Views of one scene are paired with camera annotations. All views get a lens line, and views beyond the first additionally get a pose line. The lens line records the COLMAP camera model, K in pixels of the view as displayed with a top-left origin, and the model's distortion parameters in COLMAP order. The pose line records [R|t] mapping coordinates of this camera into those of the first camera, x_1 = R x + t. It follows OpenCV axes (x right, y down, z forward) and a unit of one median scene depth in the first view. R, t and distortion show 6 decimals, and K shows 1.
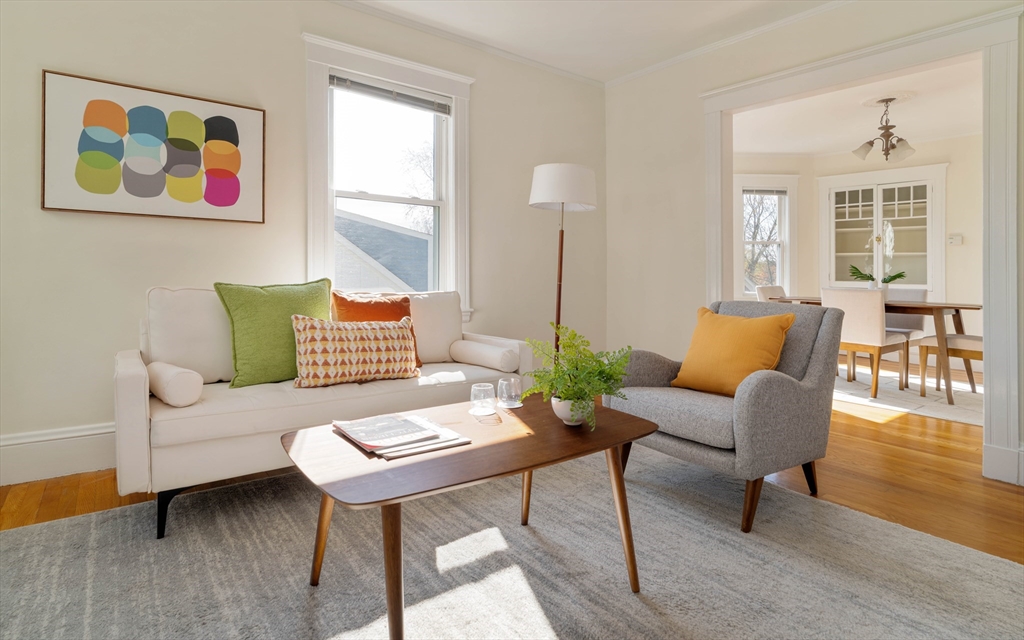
lens RADIAL K [[537.0, 0, 496.9], [0, 537.0, 268.6], [0, 0, 1]] dist [0.000040, 0.000661]
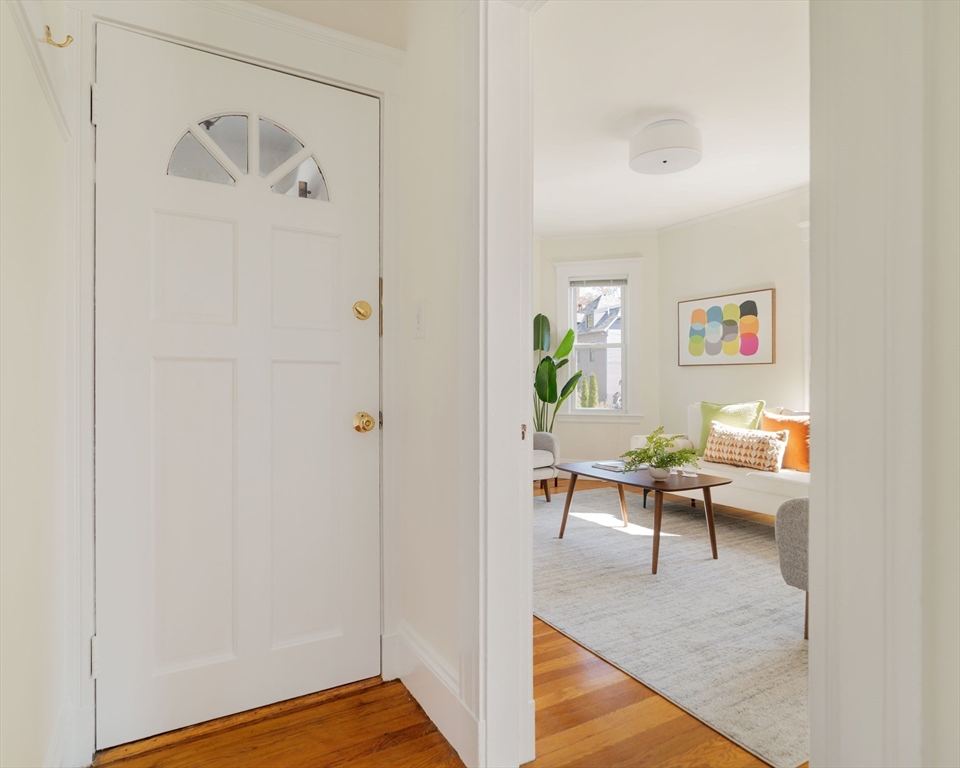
lens RADIAL K [[546.6, 0, 456.5], [0, 546.6, 385.7], [0, 0, 1]] dist [-0.002874, -0.000072]
pose [[-0.127658, -0.004507, -0.991808, 0.815303], [0.005888, 0.999969, -0.005302, -0.013121], [0.991801, -0.006516, -0.127628, 0.212990]]
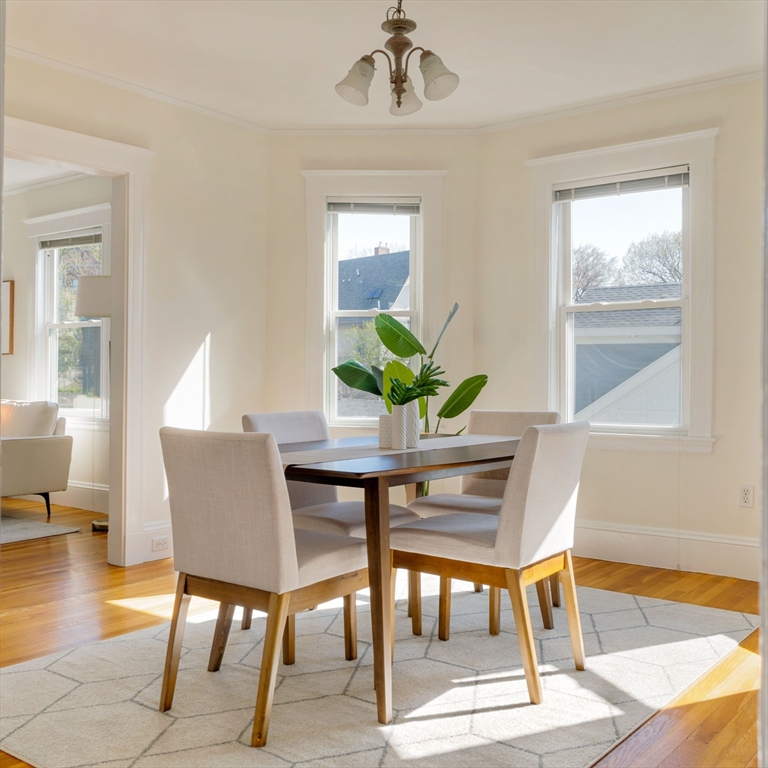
lens RADIAL K [[894.1, 0, 328.5], [0, 894.1, 368.5], [0, 0, 1]] dist [0.003738, 0.018972]
pose [[0.238280, -0.021707, -0.970954, 1.535067], [0.008215, 0.999759, -0.020335, 0.010953], [0.971162, -0.003131, 0.238401, 0.865715]]
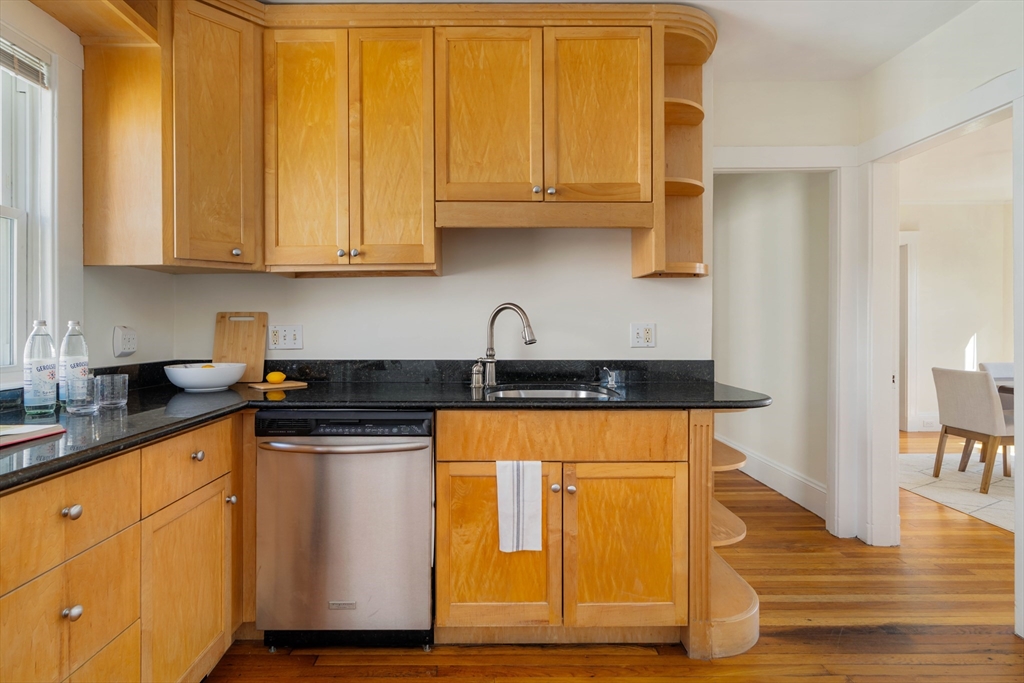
lens RADIAL K [[498.7, 0, 480.2], [0, 498.7, 326.2], [0, 0, 1]] dist [-0.004041, 0.000664]
pose [[-0.613396, -0.010011, -0.789712, 2.124525], [0.002846, 0.999885, -0.014886, -0.027378], [0.789771, -0.011379, -0.613297, 0.806405]]
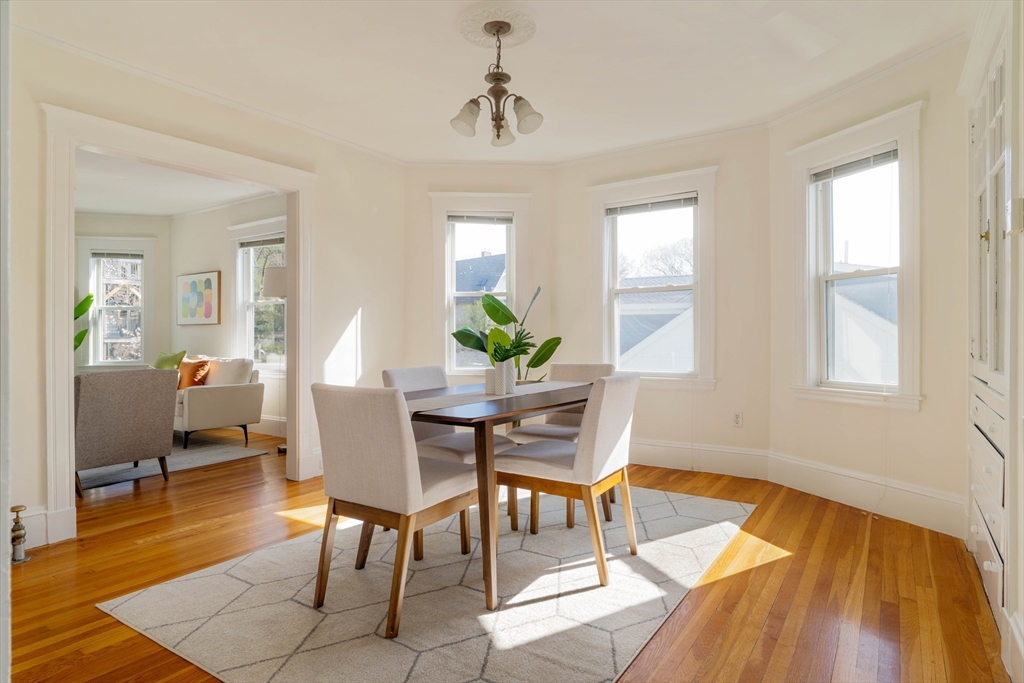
lens RADIAL K [[584.0, 0, 511.6], [0, 584.0, 335.7], [0, 0, 1]] dist [0.000342, 0.001220]
pose [[0.335535, -0.016512, -0.941883, 1.442726], [0.017808, 0.999779, -0.011183, 0.005024], [0.941859, -0.013021, 0.335755, 0.894123]]
